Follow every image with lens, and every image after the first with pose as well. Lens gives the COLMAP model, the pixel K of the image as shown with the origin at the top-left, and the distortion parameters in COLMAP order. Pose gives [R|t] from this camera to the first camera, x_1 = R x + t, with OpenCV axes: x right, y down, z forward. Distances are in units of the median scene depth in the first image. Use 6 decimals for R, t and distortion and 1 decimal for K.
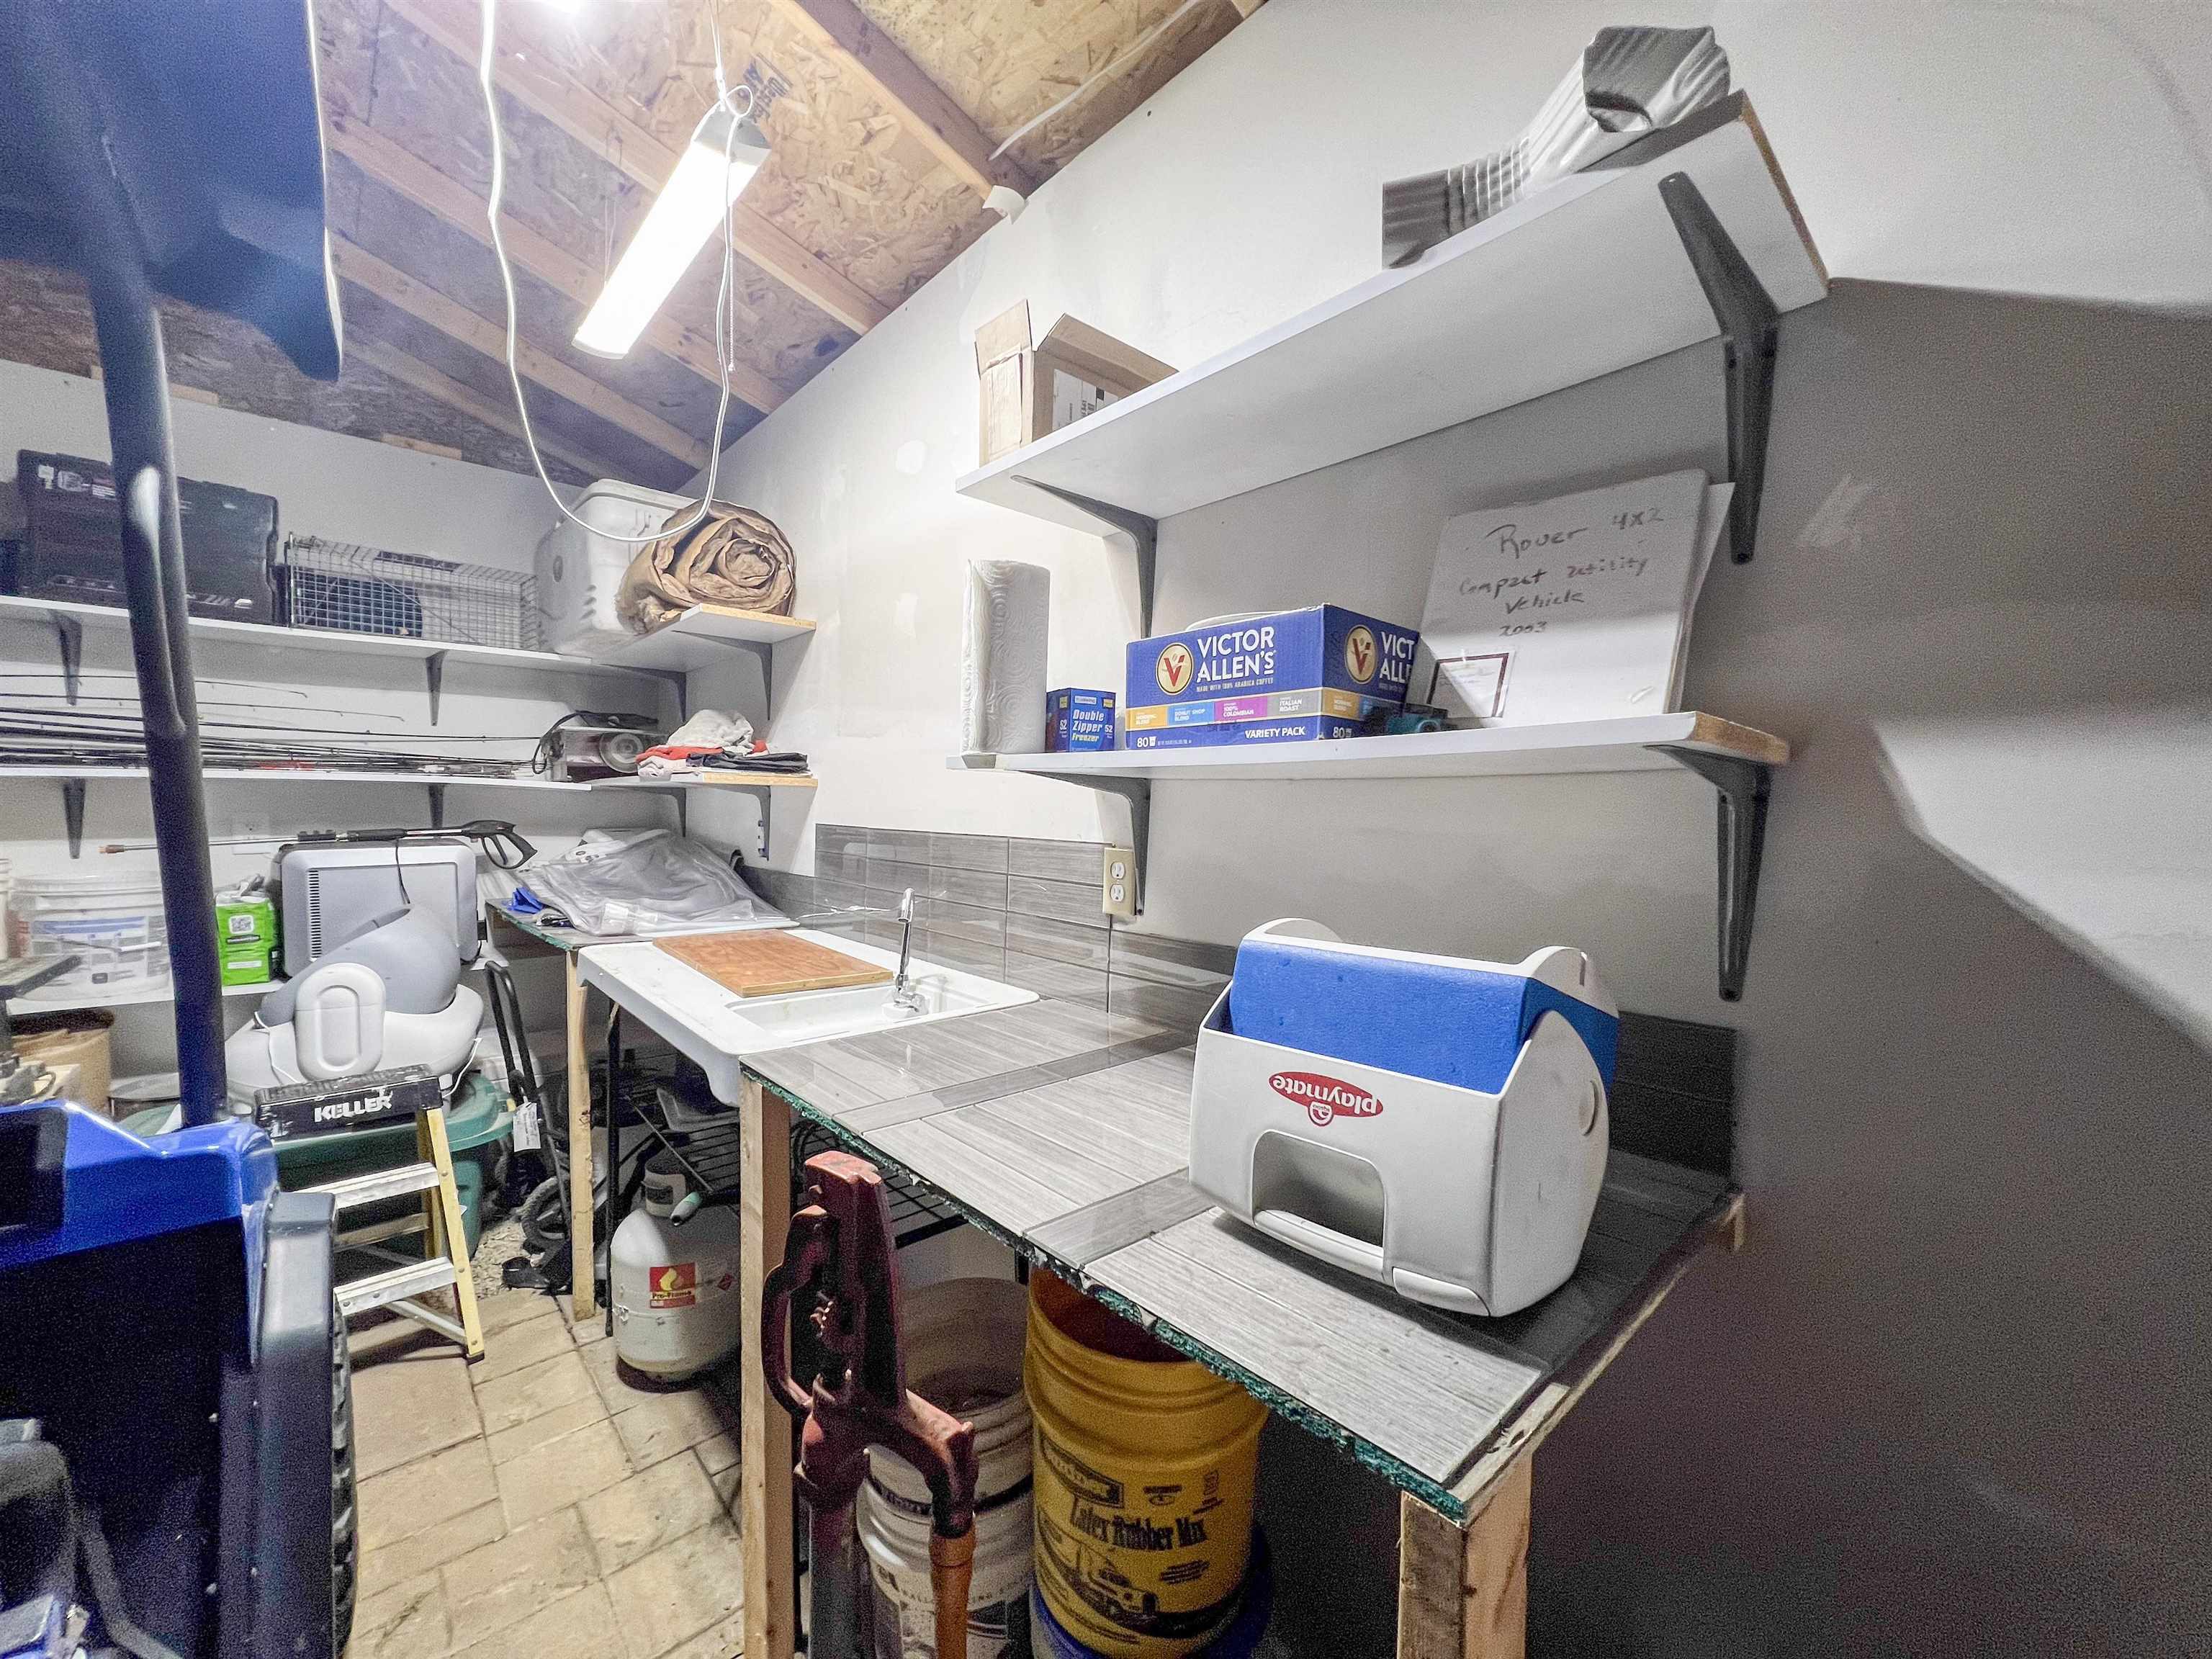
lens RADIAL K [[884.6, 0, 1101.3], [0, 884.6, 835.1], [0, 0, 1]] dist [0.000059, 0.000386]
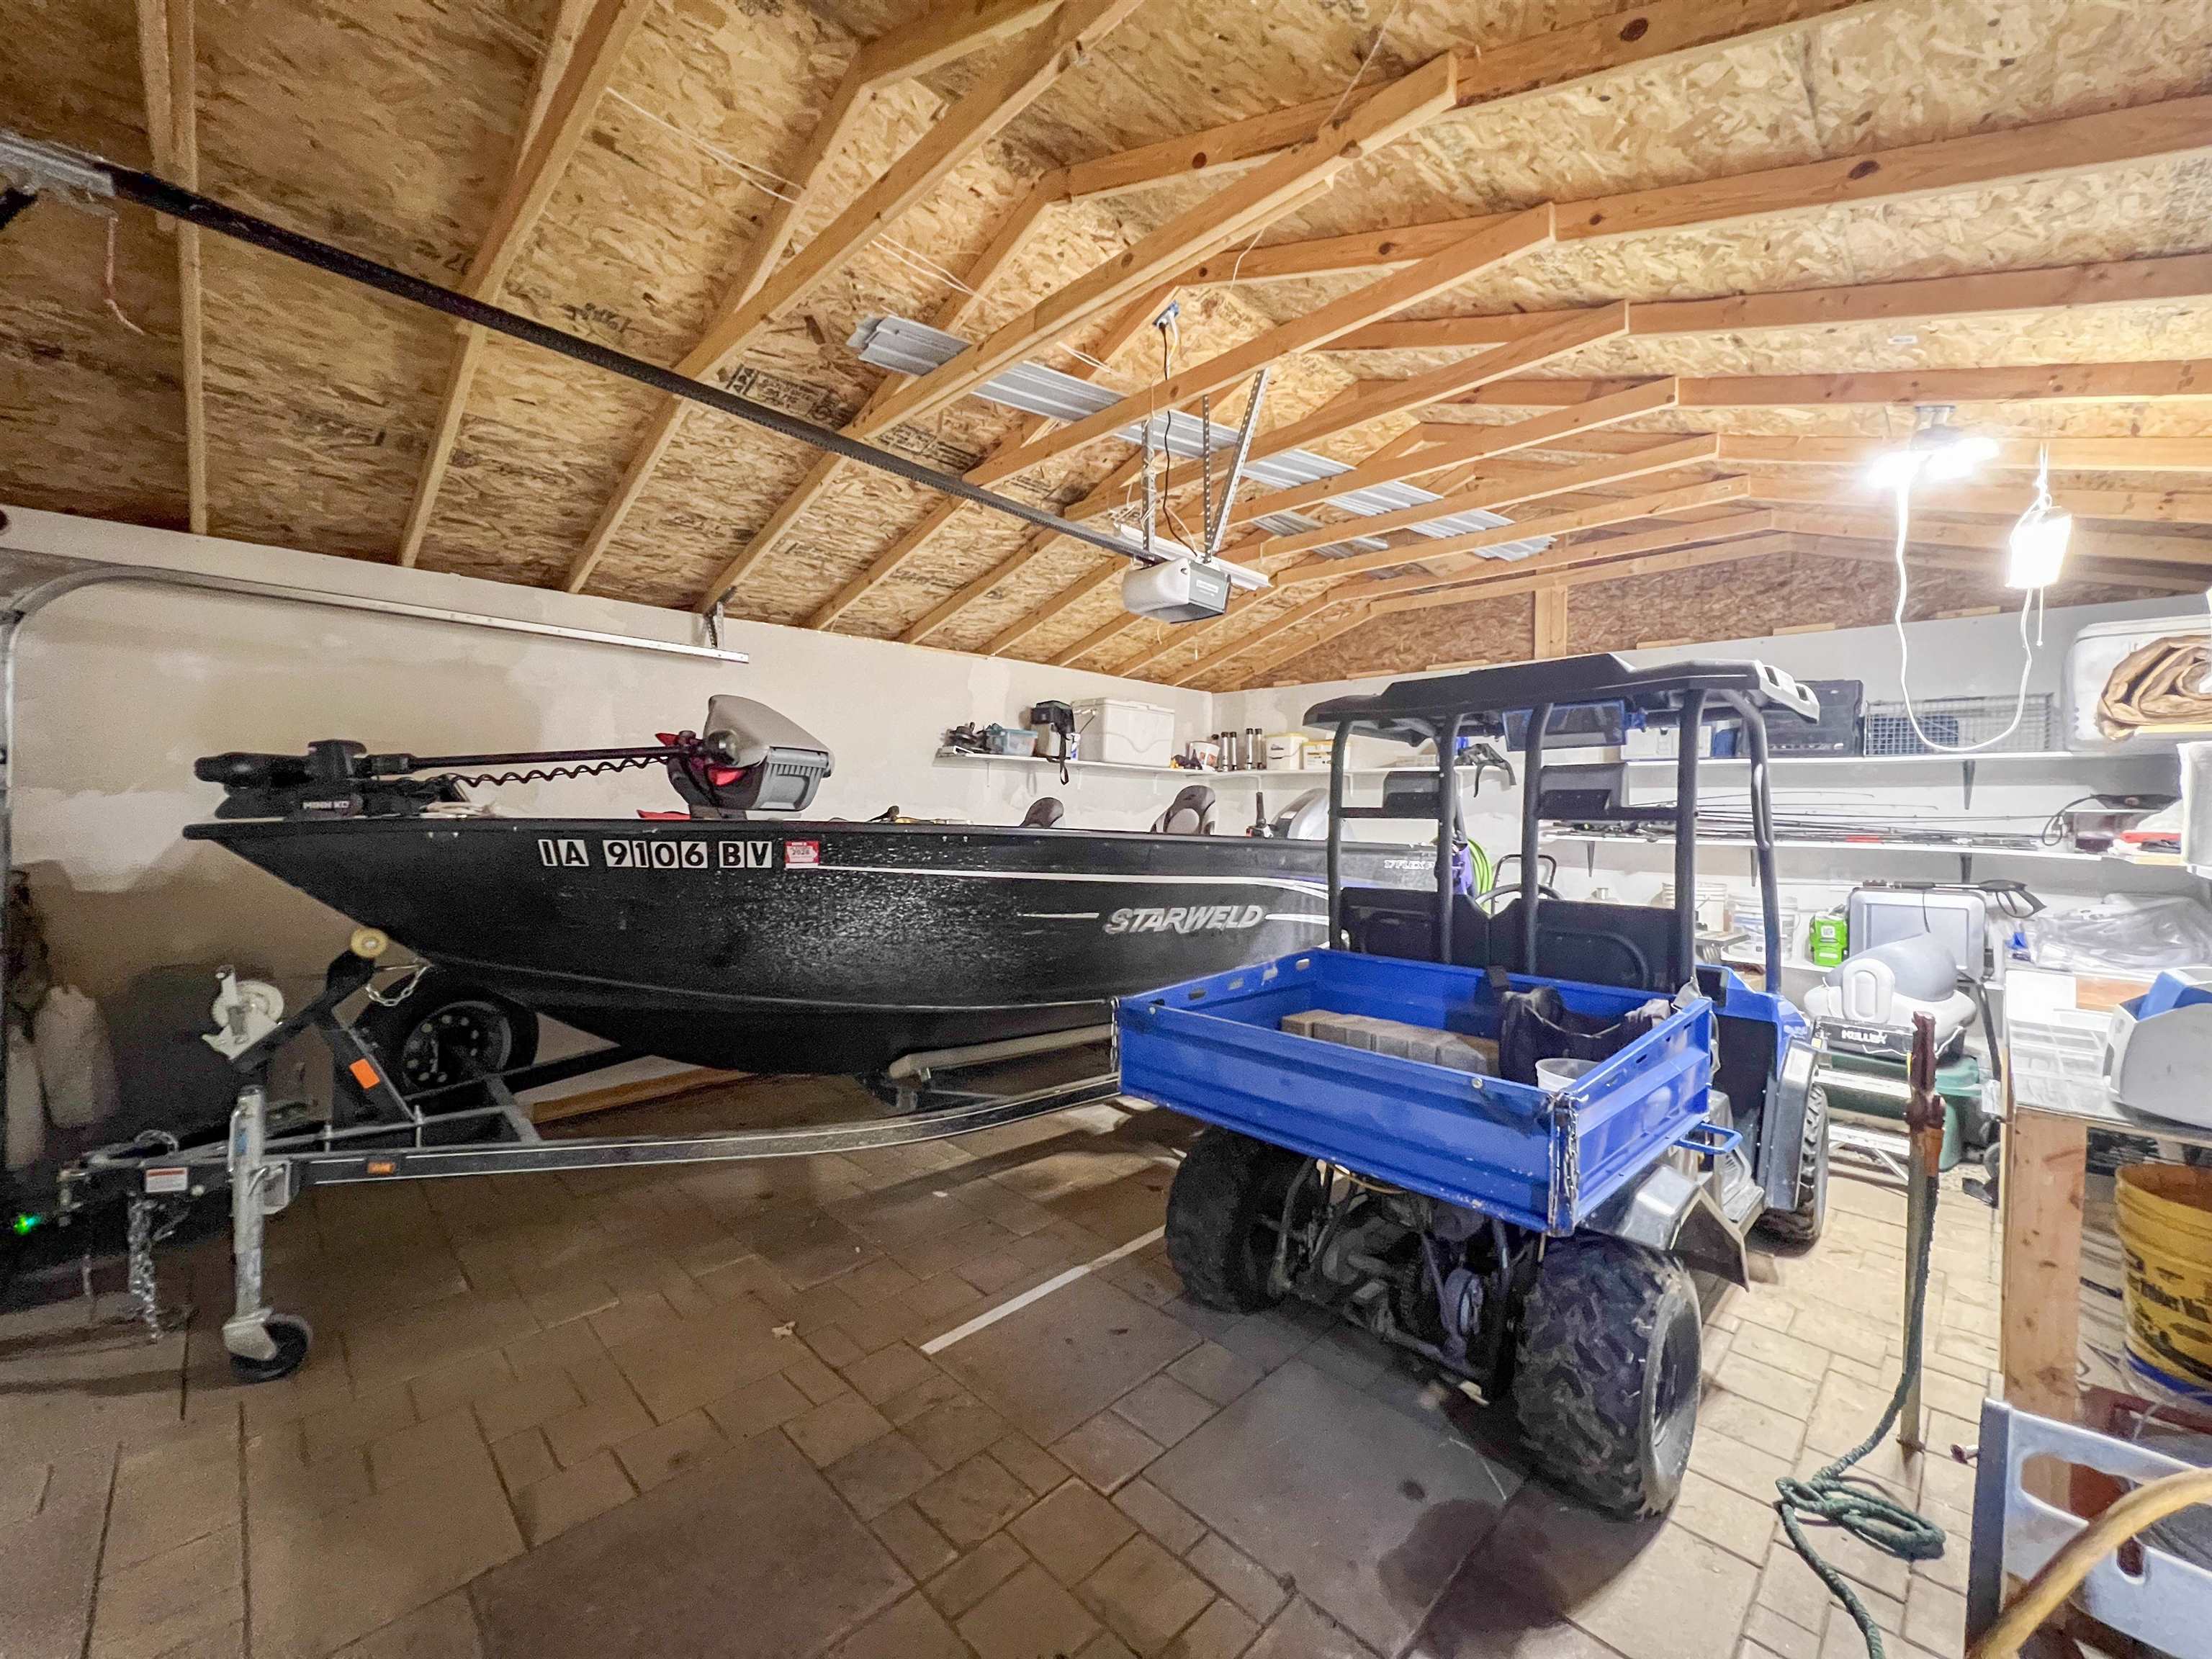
lens RADIAL K [[884.6, 0, 1100.8], [0, 884.6, 830.6], [0, 0, 1]] dist [0.000059, 0.000386]
pose [[0.052003, 0.005895, -0.998630, 0.696360], [-0.052684, 0.998606, 0.003151, -0.028186], [0.997256, 0.052448, 0.052241, -0.532247]]
